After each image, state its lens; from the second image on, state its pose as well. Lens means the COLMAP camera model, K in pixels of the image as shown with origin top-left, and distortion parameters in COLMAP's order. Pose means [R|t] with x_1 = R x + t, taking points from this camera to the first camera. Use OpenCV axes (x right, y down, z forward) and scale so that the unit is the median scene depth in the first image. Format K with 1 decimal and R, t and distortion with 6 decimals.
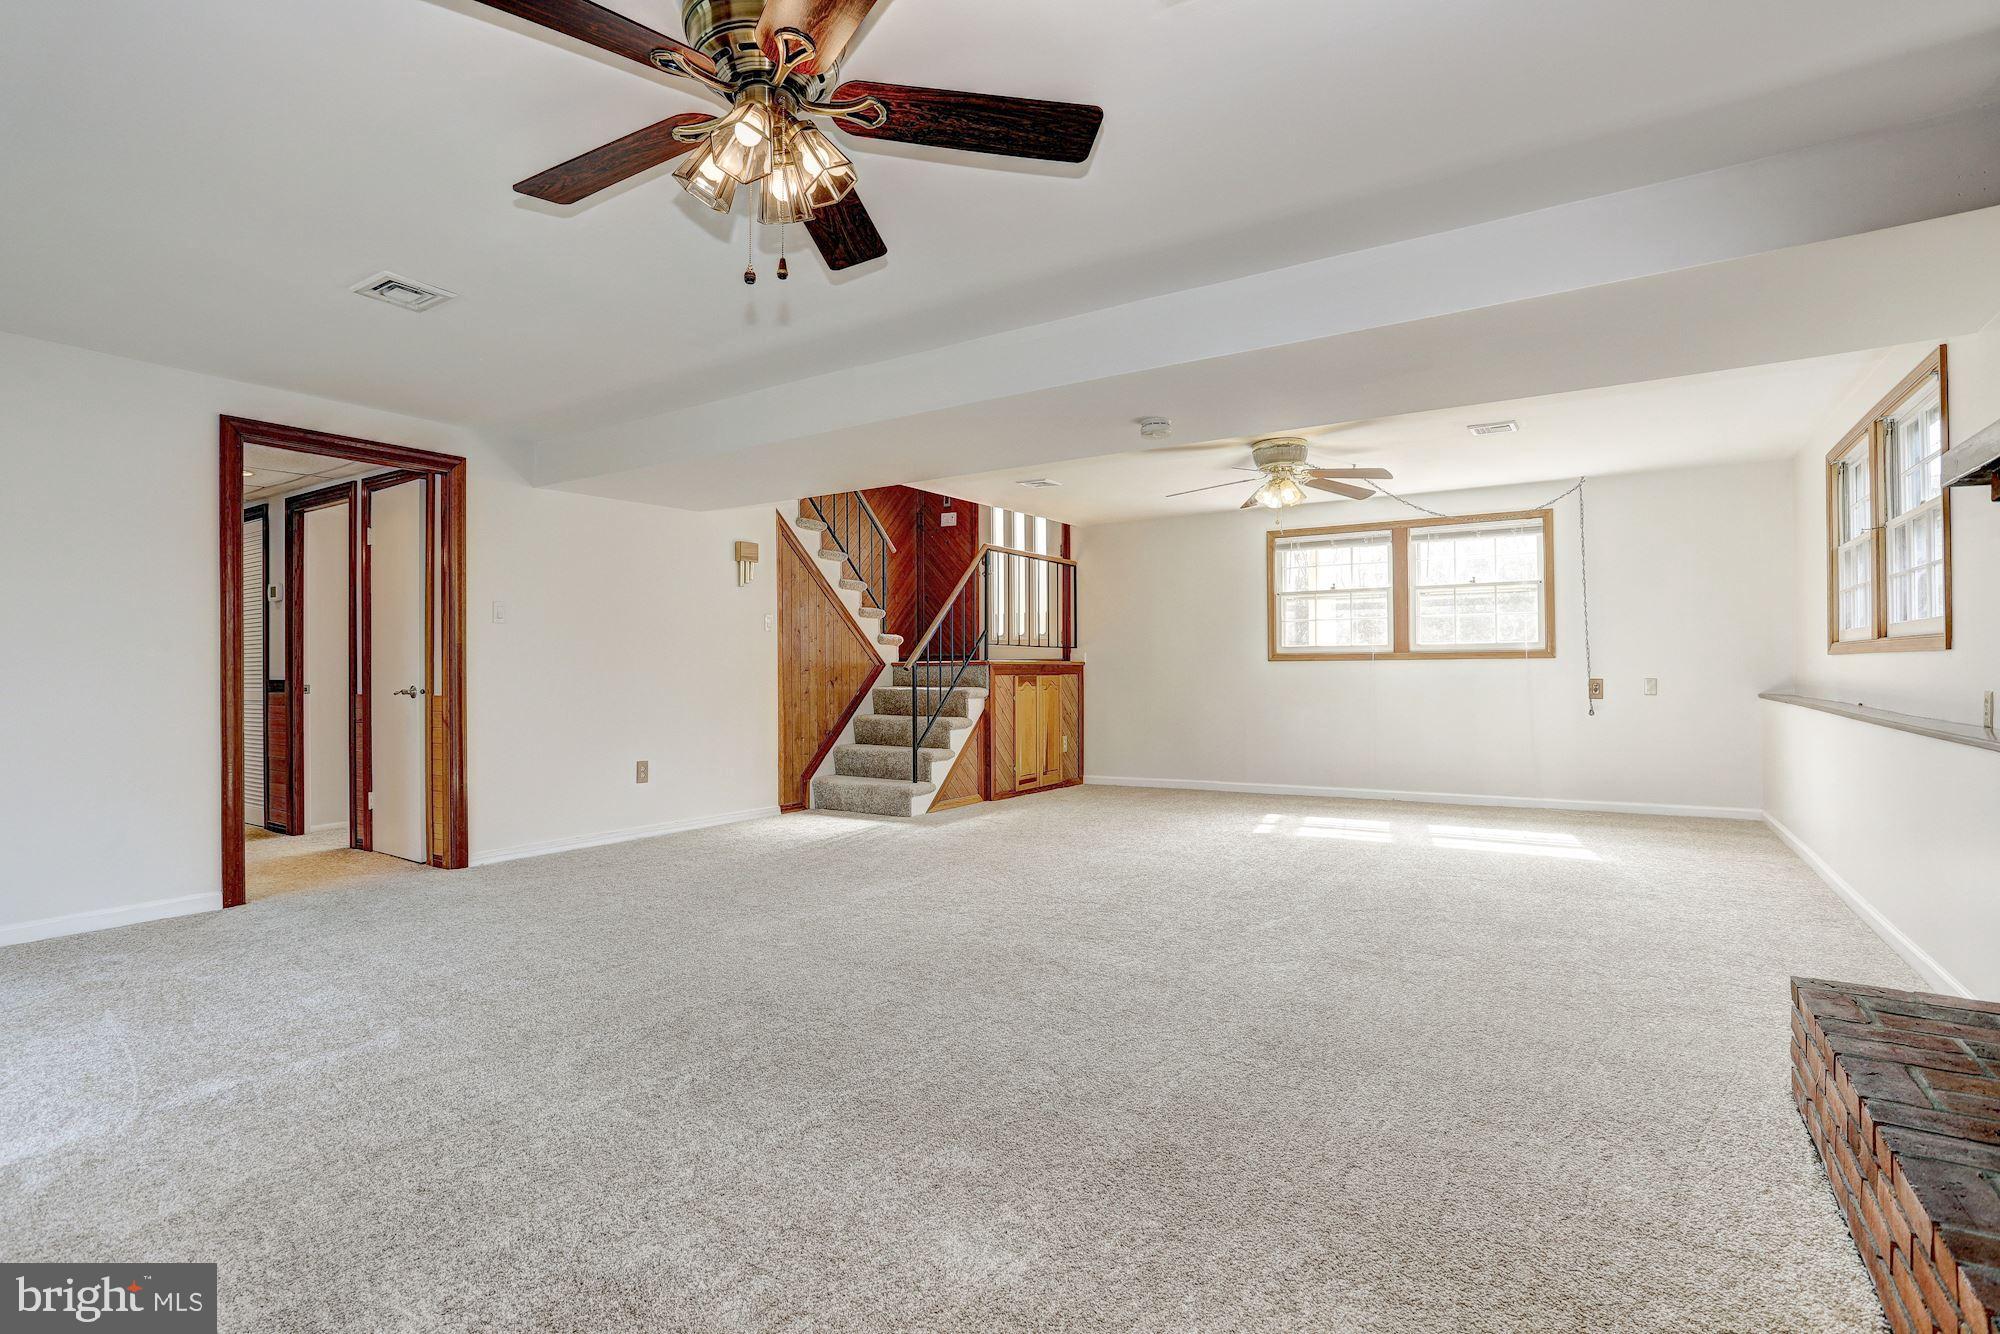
lens RADIAL K [[1000.6, 0, 991.7], [0, 1000.6, 664.3], [0, 0, 1]] dist [-0.003842, 0.000111]
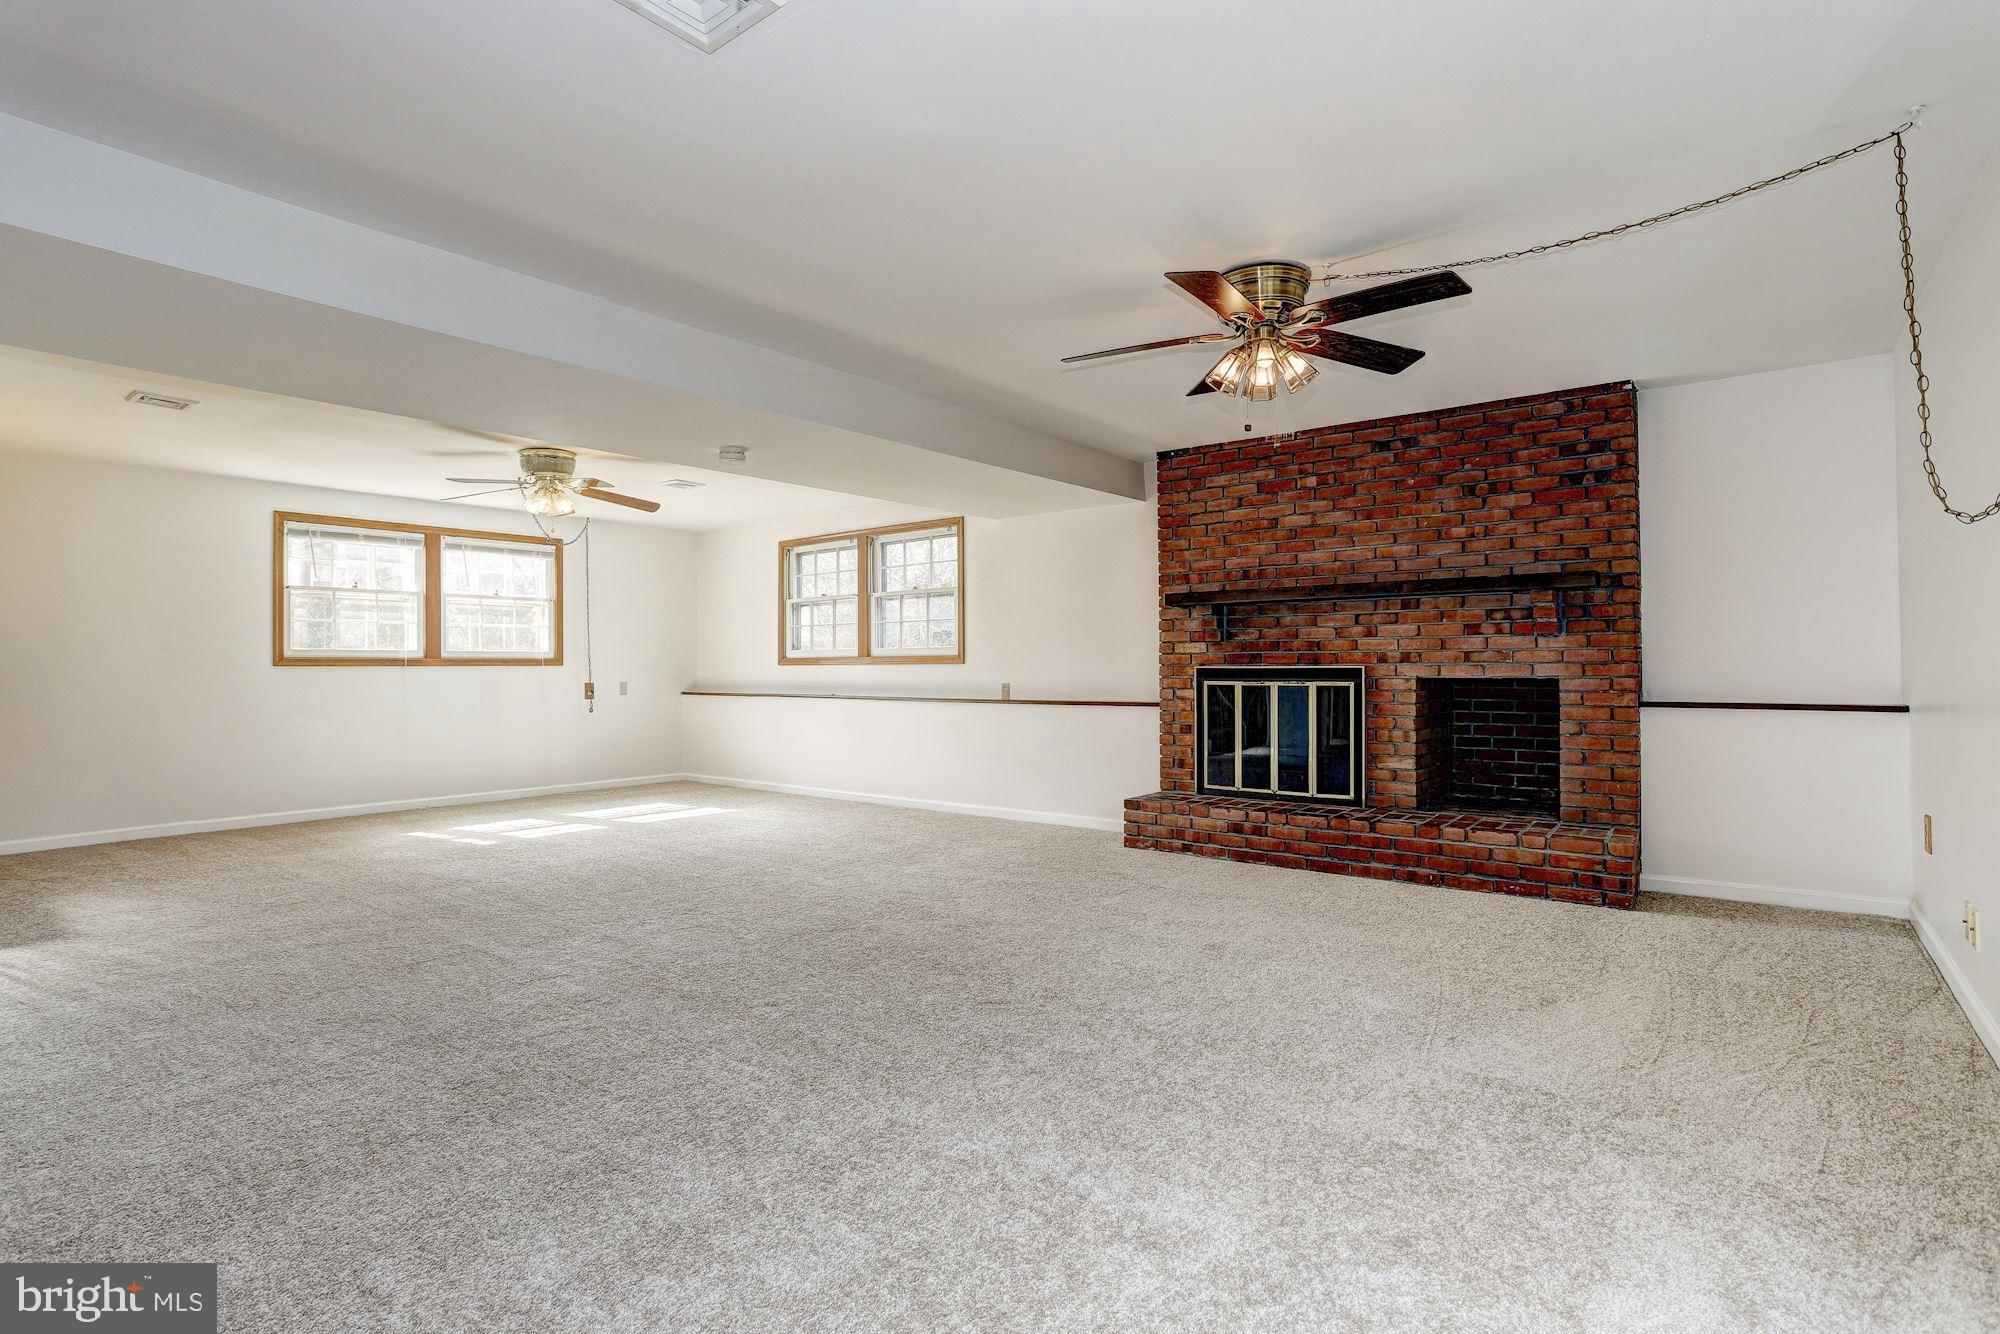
lens RADIAL K [[1000.6, 0, 991.7], [0, 1000.6, 664.3], [0, 0, 1]] dist [-0.003842, 0.000111]
pose [[0.121318, 0.011242, 0.992550, -0.513125], [-0.000066, 0.999936, -0.011318, 0.005410], [-0.992614, 0.001308, 0.121311, 0.324543]]
